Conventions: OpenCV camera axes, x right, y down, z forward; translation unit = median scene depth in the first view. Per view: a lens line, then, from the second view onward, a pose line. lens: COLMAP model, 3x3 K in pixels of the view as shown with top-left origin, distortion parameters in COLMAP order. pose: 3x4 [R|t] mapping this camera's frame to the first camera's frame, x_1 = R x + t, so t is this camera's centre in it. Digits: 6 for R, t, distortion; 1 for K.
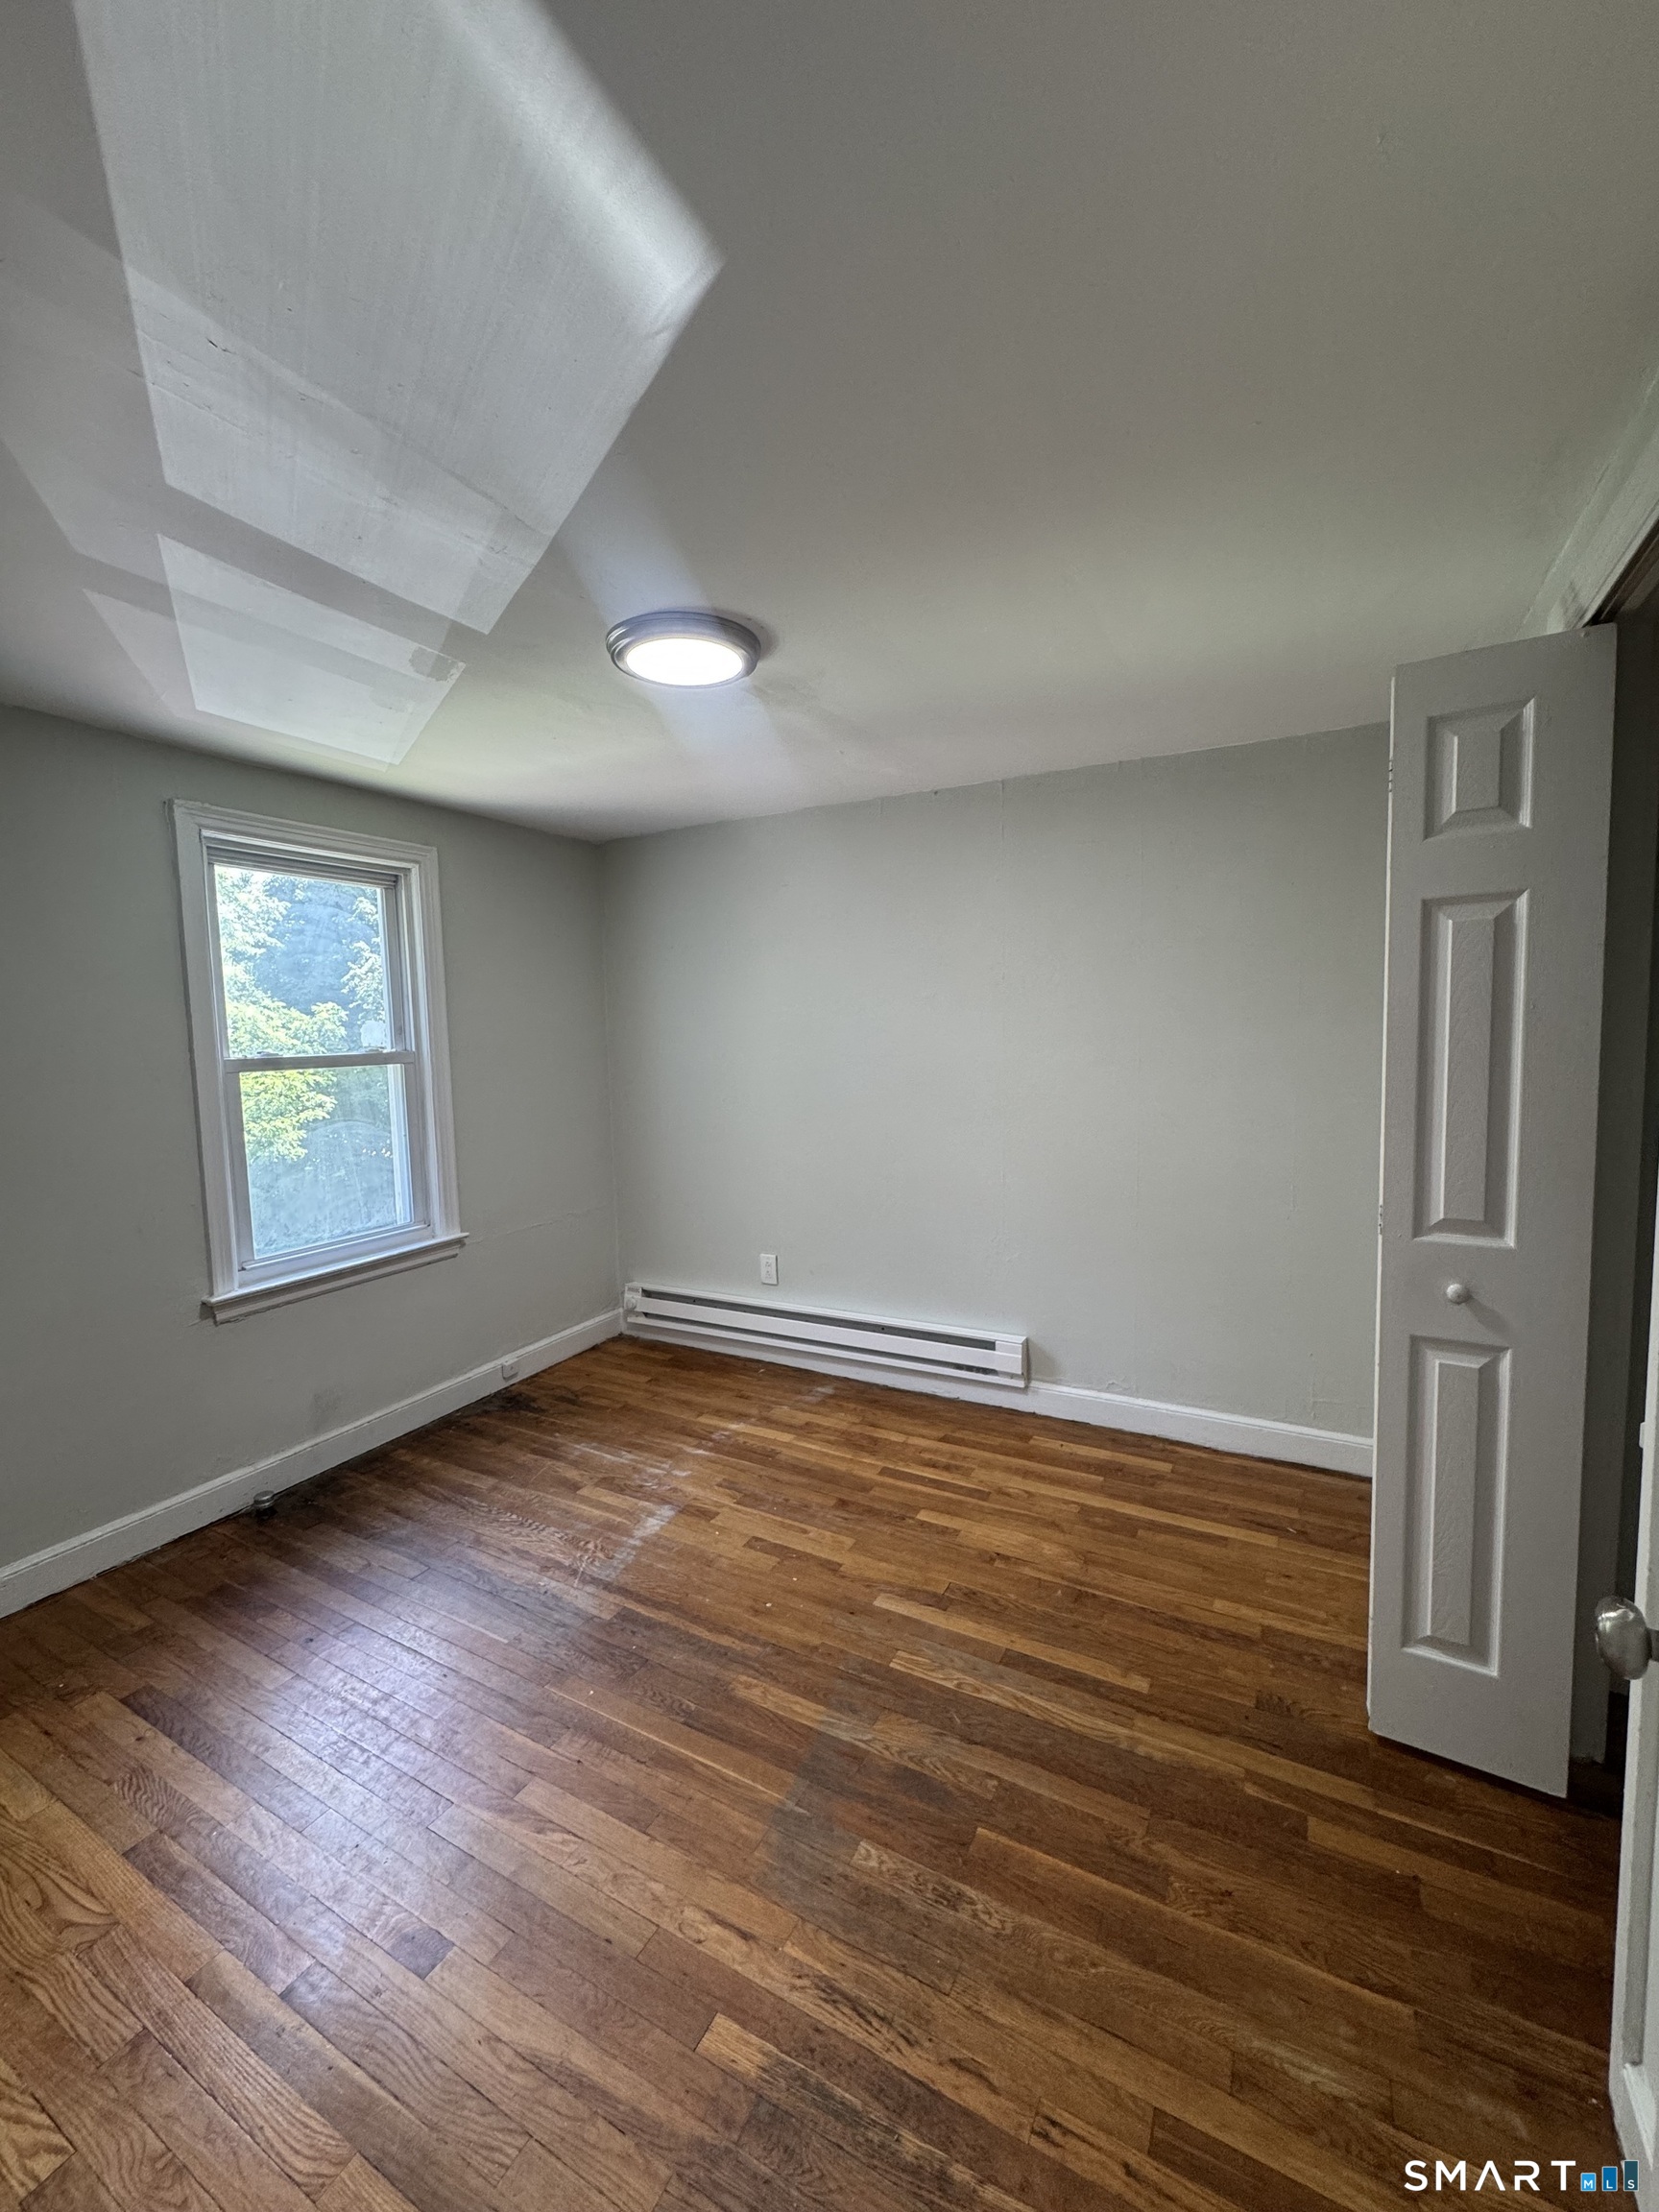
lens RADIAL K [[884.5, 0, 829.5], [0, 884.5, 1106.0], [0, 0, 1]] dist [-0.008374, 0.002127]
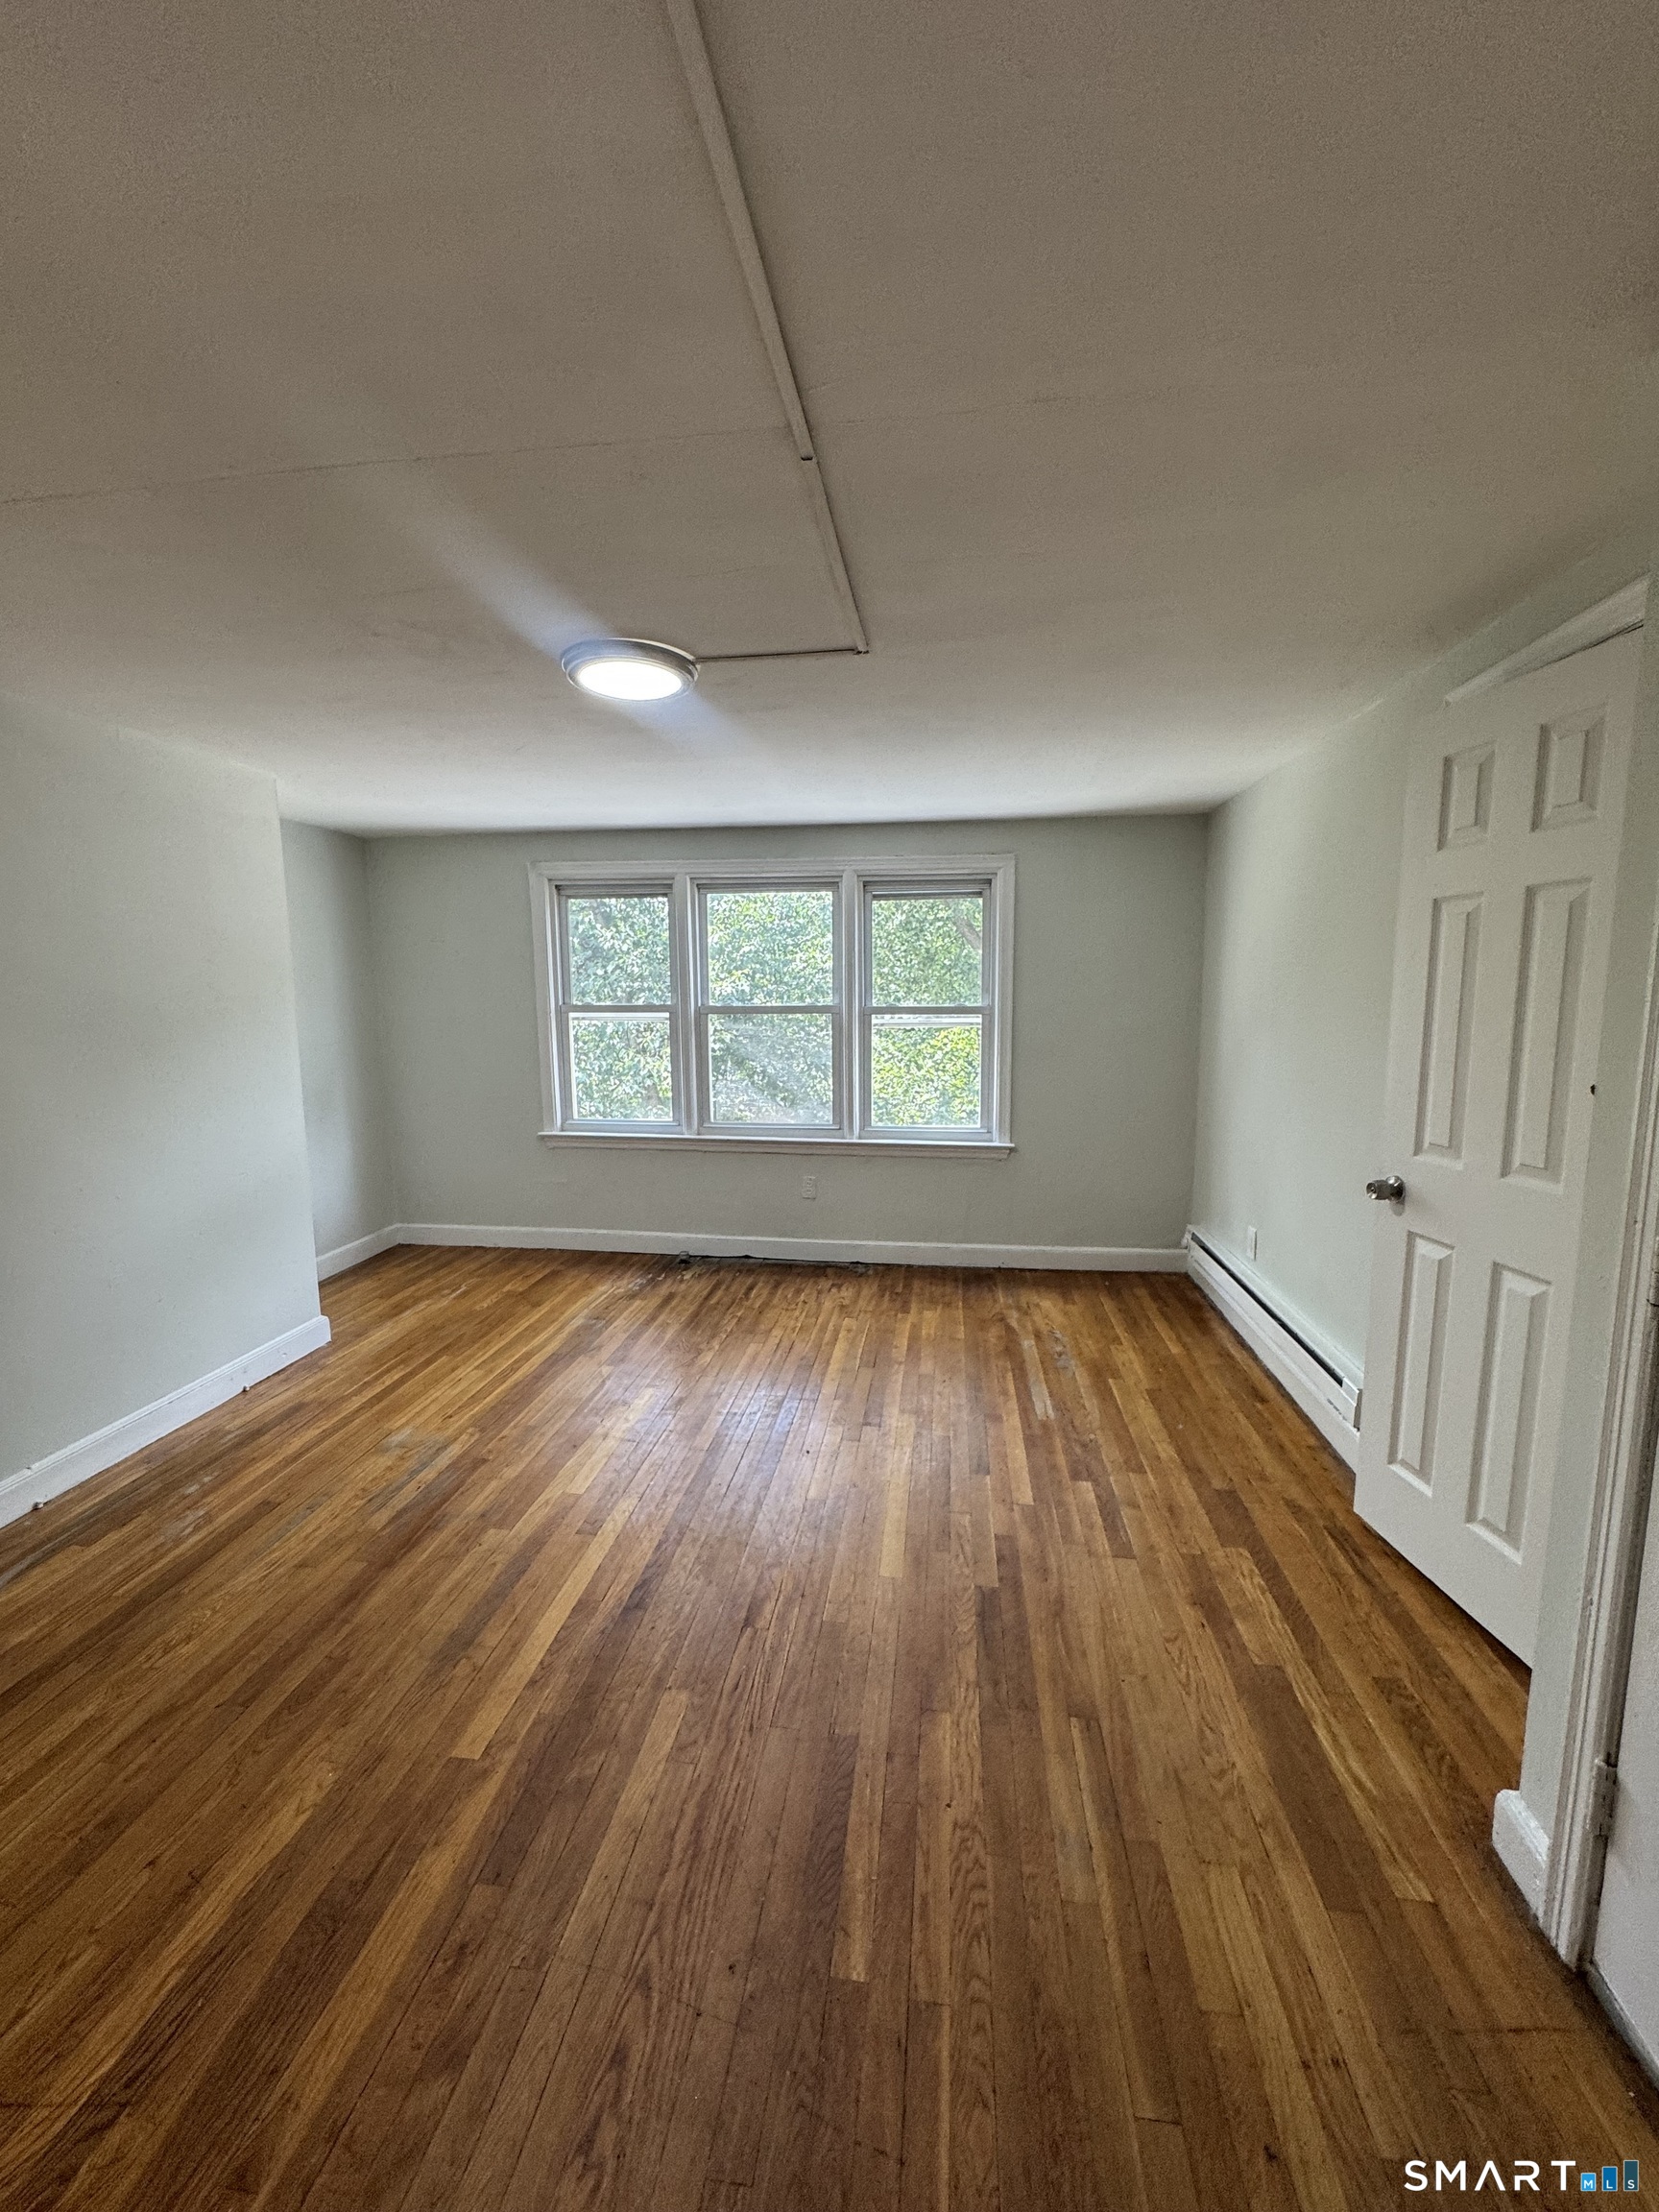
lens RADIAL K [[884.5, 0, 829.5], [0, 884.5, 1106.0], [0, 0, 1]] dist [-0.008374, 0.002127]
pose [[0.726038, 0.105005, -0.679591, 0.325988], [-0.077402, 0.994471, 0.070966, 0.016057], [0.683285, 0.001078, 0.730151, -0.189556]]
